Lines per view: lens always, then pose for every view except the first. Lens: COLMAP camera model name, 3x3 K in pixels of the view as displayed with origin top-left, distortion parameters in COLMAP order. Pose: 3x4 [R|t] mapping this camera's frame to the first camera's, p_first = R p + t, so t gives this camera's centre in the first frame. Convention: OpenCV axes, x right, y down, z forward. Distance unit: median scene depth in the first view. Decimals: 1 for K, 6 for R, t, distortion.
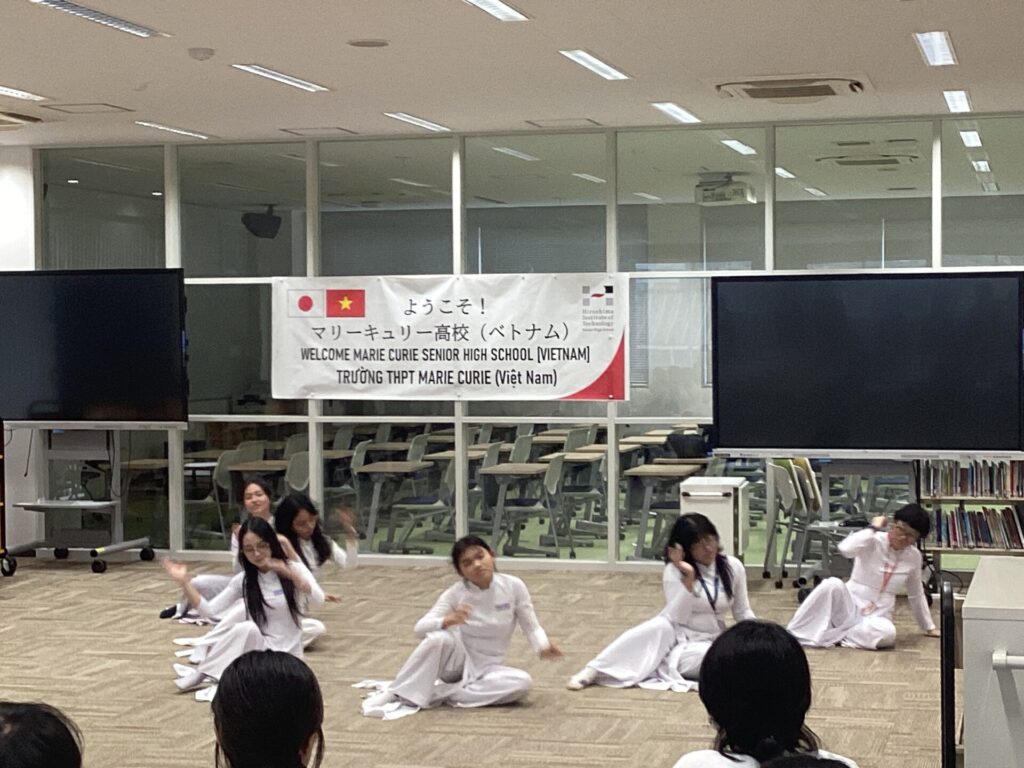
lens RADIAL K [[1966.6, 0, 512.0], [0, 1966.6, 384.0], [0, 0, 1]] dist [0.026948, 0.075245]
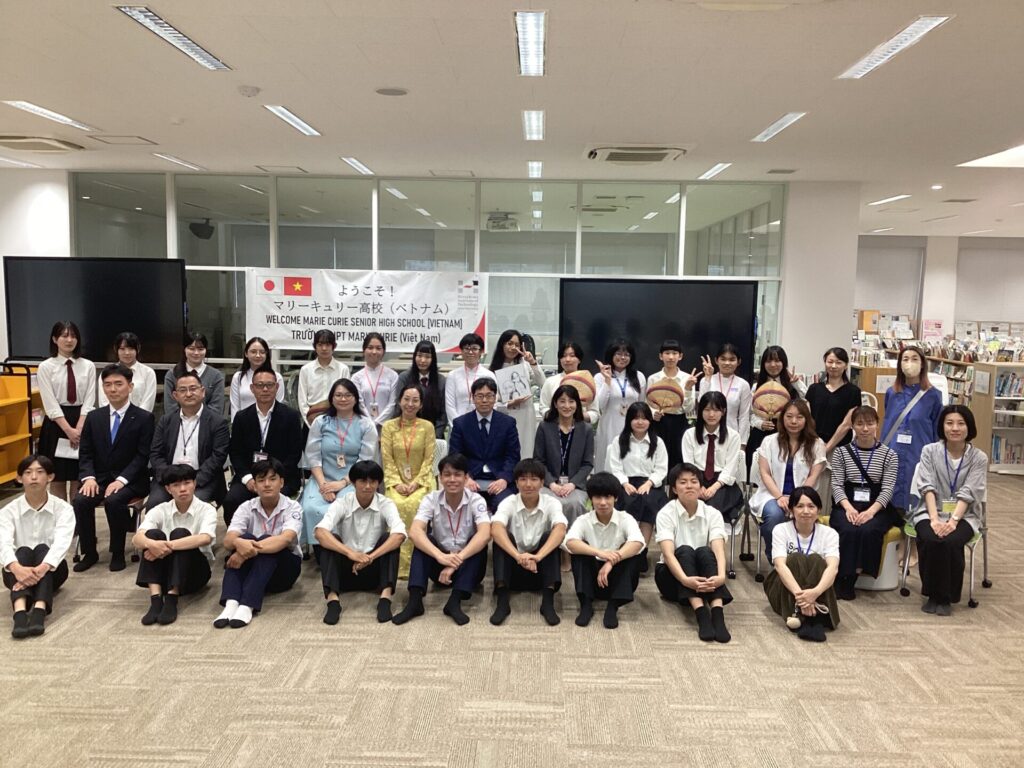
lens RADIAL K [[916.9, 0, 512.0], [0, 916.9, 384.0], [0, 0, 1]] dist [0.106206, -0.207884]
pose [[0.971198, 0.001032, 0.238270, -0.094372], [-0.018604, 0.997266, 0.071512, -0.020020], [-0.237545, -0.073885, 0.968563, 0.267546]]
